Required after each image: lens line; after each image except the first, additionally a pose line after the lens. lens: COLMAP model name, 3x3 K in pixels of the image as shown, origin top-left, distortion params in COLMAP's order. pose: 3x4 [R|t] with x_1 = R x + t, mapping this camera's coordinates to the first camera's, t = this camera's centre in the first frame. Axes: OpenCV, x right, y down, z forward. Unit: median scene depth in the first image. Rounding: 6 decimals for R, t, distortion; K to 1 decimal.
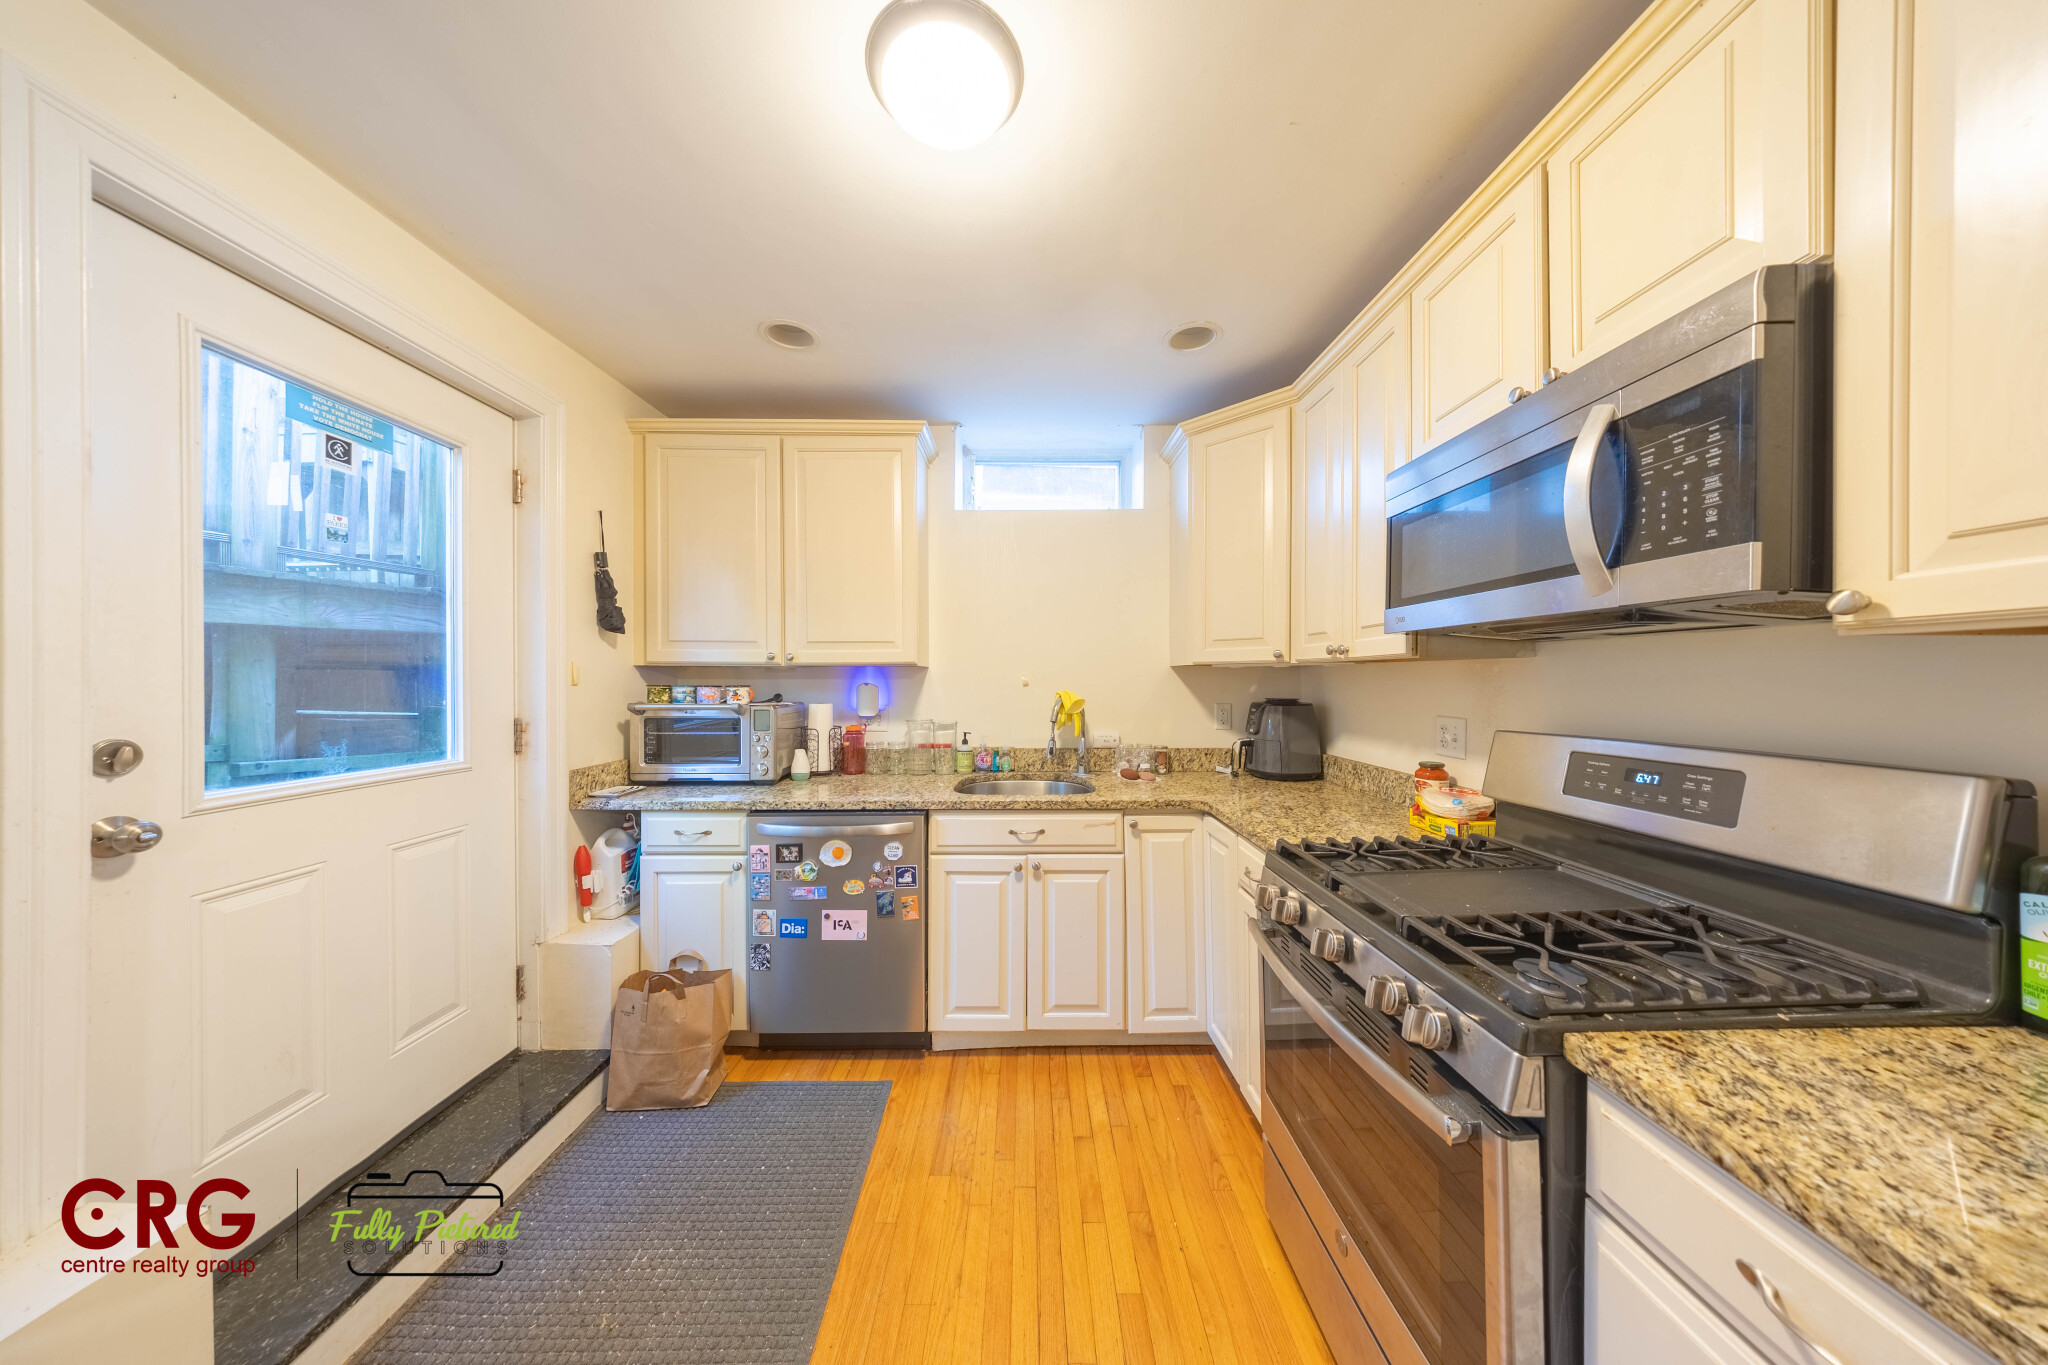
lens RADIAL K [[595.3, 0, 1021.2], [0, 595.3, 683.5], [0, 0, 1]] dist [-0.009502, -0.000054]
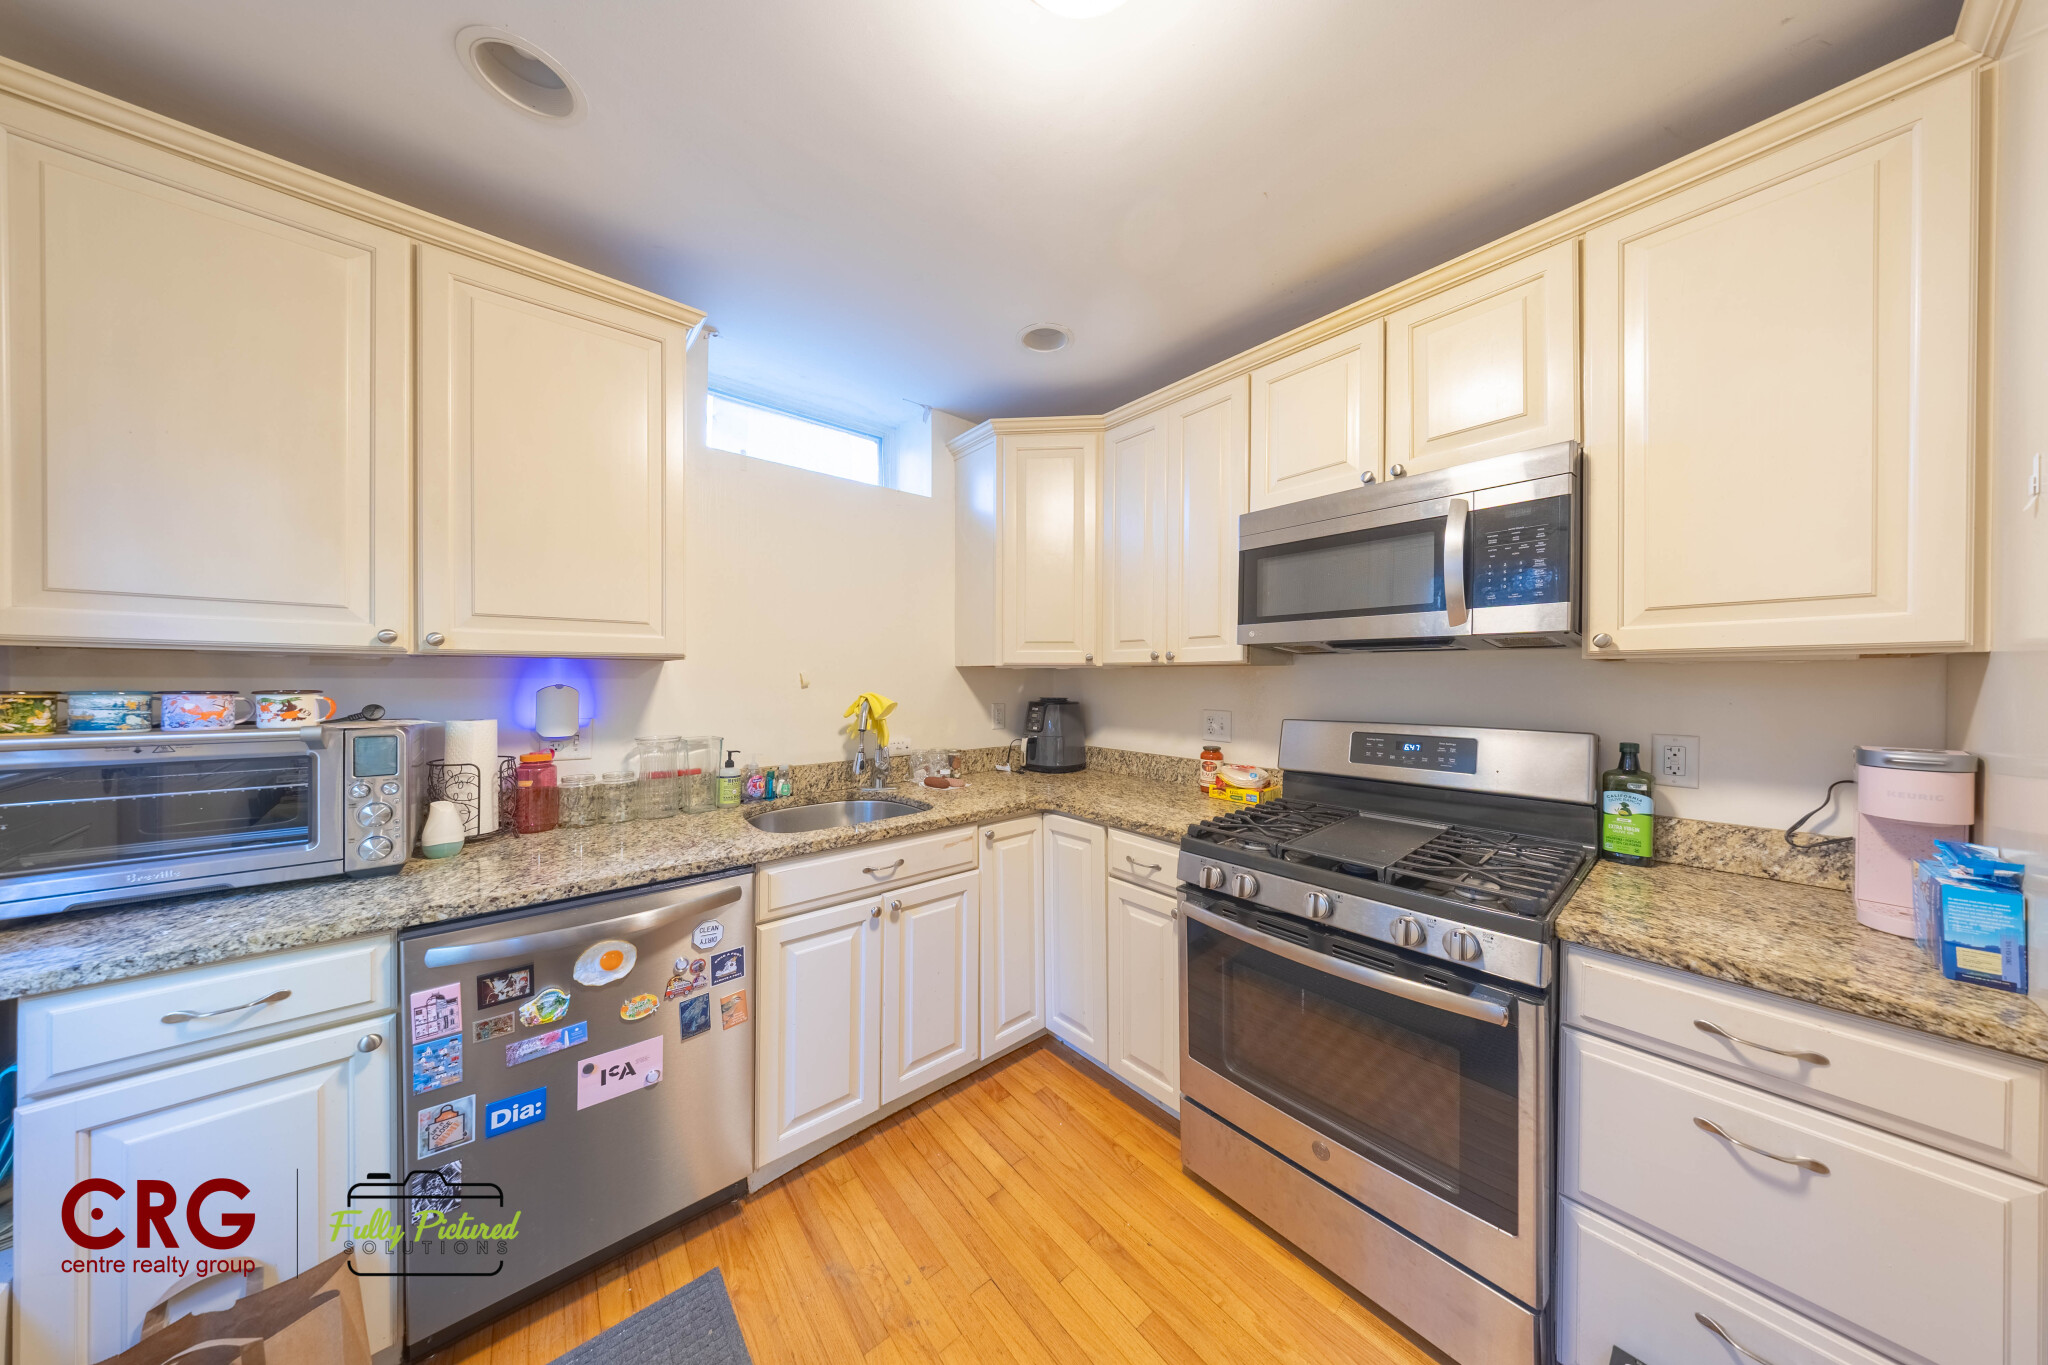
lens RADIAL K [[595.3, 0, 1024.7], [0, 595.3, 684.6], [0, 0, 1]] dist [-0.009502, -0.000054]
pose [[0.766990, -0.003309, 0.641650, -0.369670], [0.000845, 0.999991, 0.004146, -0.004244], [-0.641658, -0.002637, 0.766986, 0.248623]]
